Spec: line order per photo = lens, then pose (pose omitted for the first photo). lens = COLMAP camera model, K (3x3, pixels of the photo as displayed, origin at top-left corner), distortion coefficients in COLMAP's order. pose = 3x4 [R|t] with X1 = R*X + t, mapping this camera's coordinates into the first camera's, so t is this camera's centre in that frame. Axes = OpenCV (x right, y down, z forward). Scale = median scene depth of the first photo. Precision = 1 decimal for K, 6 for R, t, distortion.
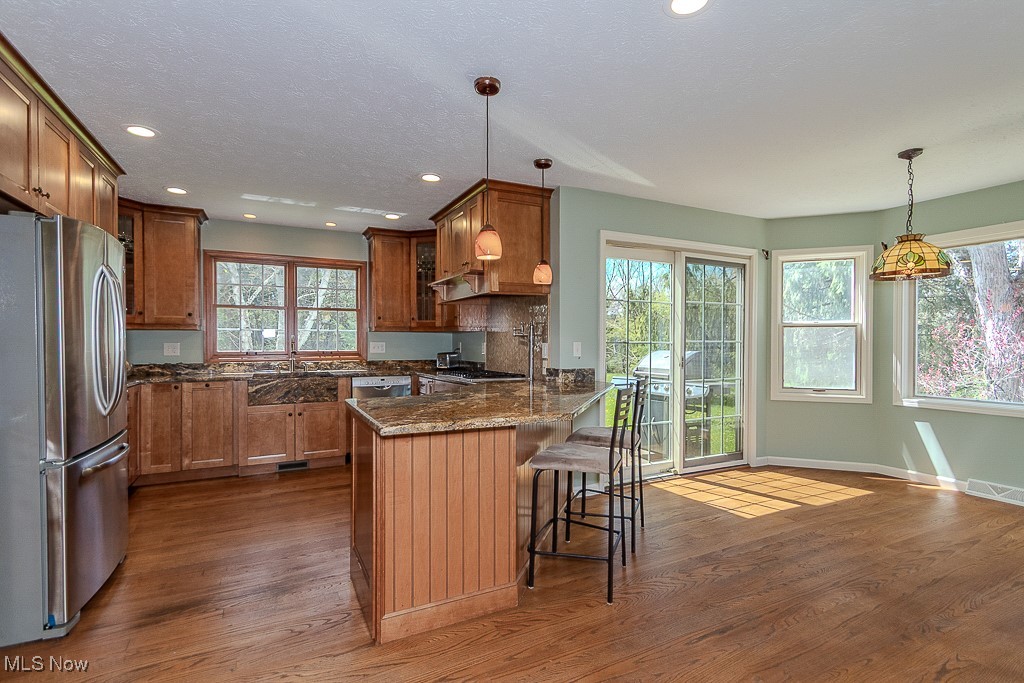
lens RADIAL K [[486.3, 0, 511.4], [0, 486.3, 346.3], [0, 0, 1]] dist [-0.005568, -0.000922]
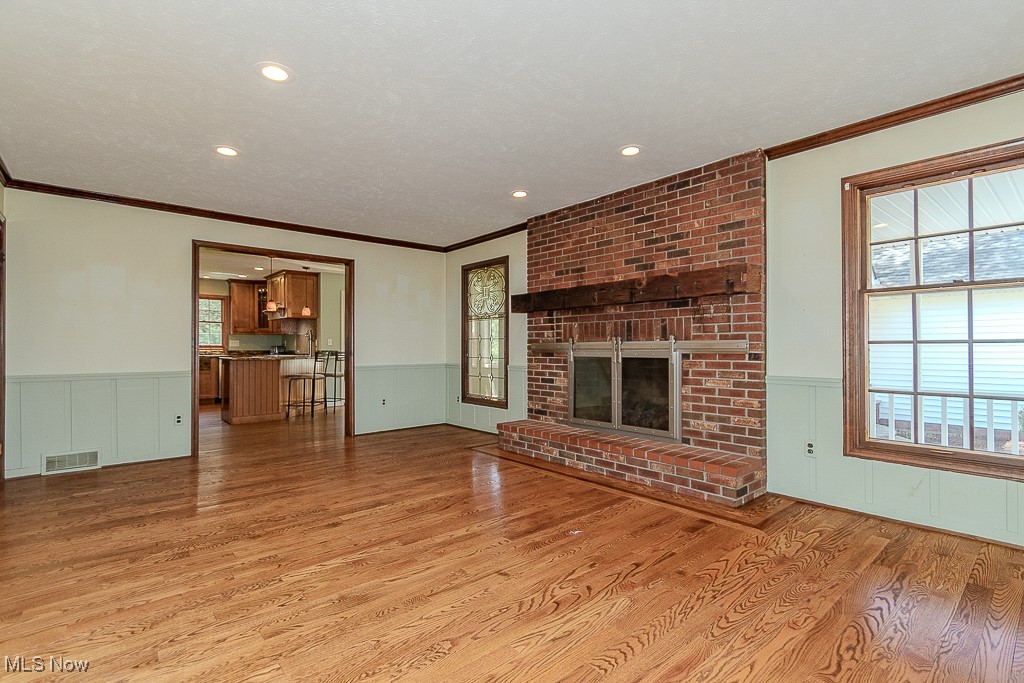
lens RADIAL K [[486.3, 0, 515.4], [0, 486.3, 344.1], [0, 0, 1]] dist [-0.005568, -0.000922]
pose [[0.969113, 0.000636, 0.246617, 0.330918], [0.003671, 0.999849, -0.017003, 0.044879], [-0.246590, 0.017383, 0.968964, -1.137878]]
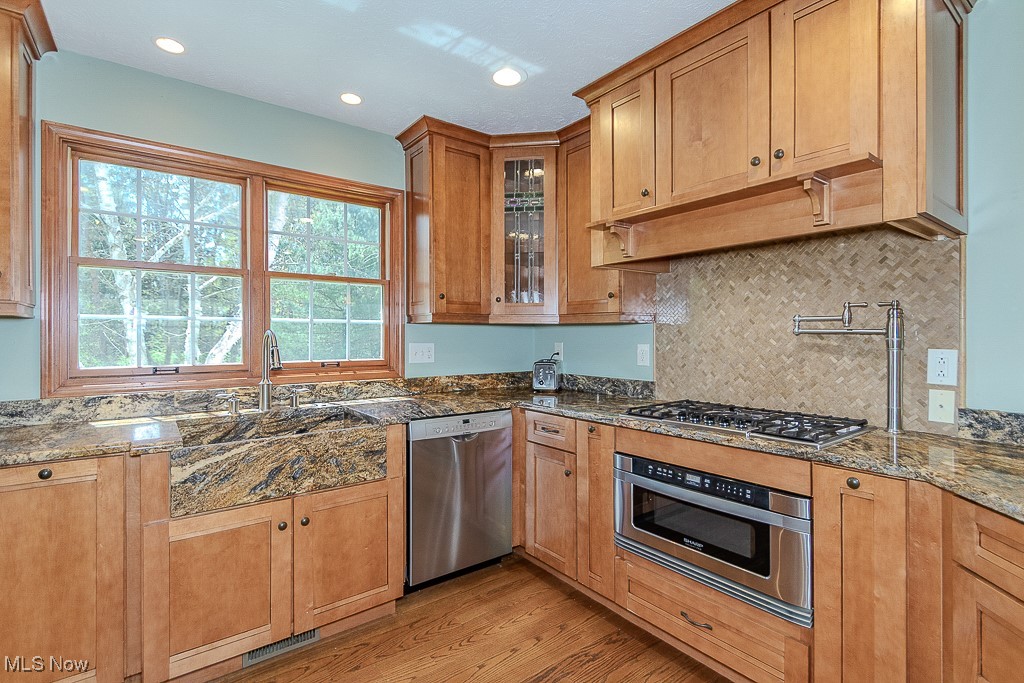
lens RADIAL K [[486.3, 0, 511.5], [0, 486.3, 332.6], [0, 0, 1]] dist [-0.005568, -0.000922]
pose [[0.983269, -0.000271, 0.182160, -0.308997], [0.002418, 0.999930, -0.011568, -0.014658], [-0.182144, 0.011815, 0.983201, 0.511835]]
